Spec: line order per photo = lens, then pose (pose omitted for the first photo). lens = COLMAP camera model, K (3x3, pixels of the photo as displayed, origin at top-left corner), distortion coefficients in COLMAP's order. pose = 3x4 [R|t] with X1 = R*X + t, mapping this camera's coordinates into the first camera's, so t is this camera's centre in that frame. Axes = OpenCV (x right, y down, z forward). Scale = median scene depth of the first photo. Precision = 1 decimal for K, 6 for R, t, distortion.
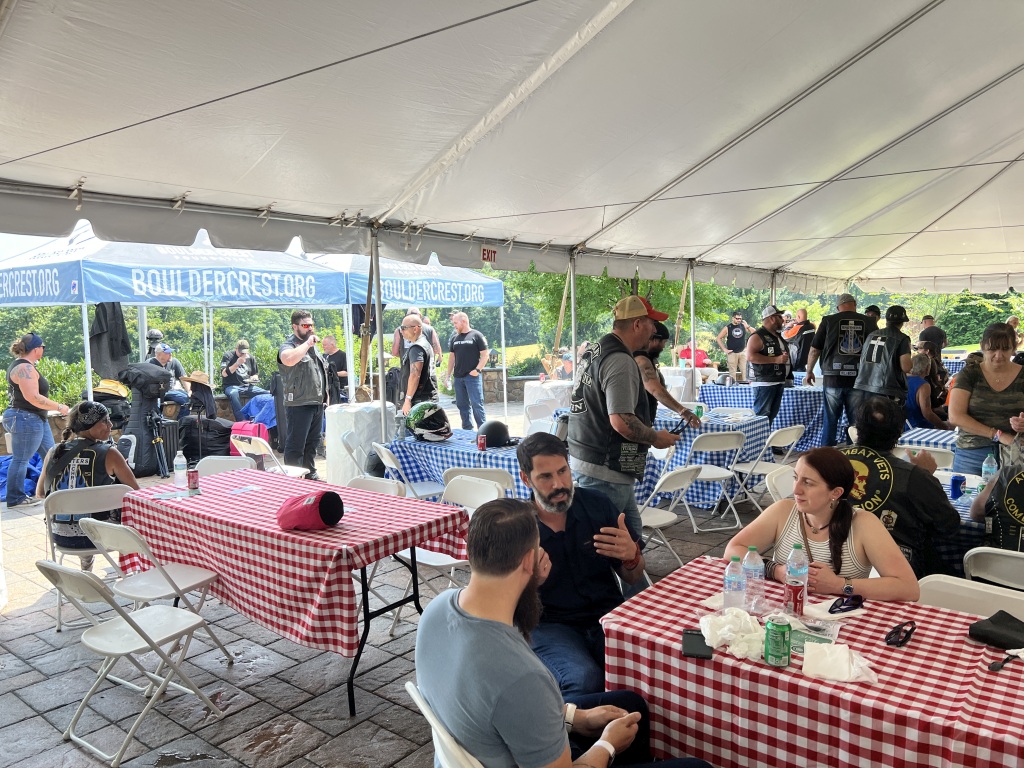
lens RADIAL K [[775.0, 0, 512.0], [0, 775.0, 384.0], [0, 0, 1]] dist [0.058052, -0.061281]
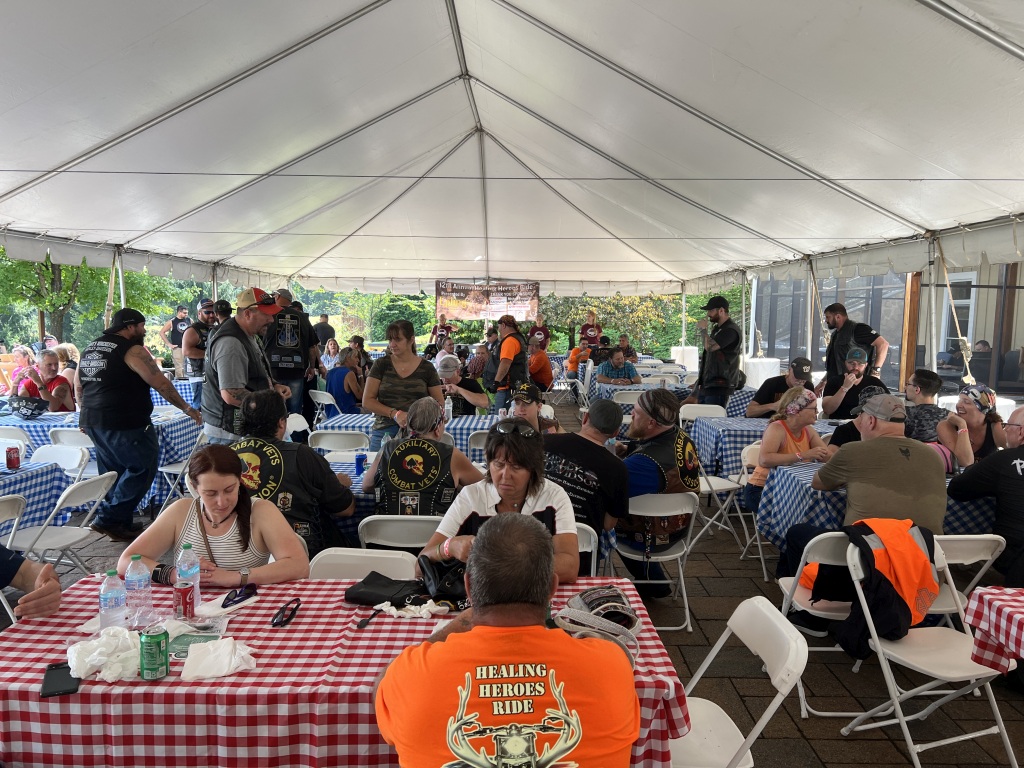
lens RADIAL K [[775.0, 0, 512.0], [0, 775.0, 384.0], [0, 0, 1]] dist [0.058052, -0.061281]
pose [[0.785646, -0.042205, 0.617235, 0.101765], [0.038176, 0.999076, 0.019722, 0.005195], [-0.617498, 0.008068, 0.786531, -0.004360]]
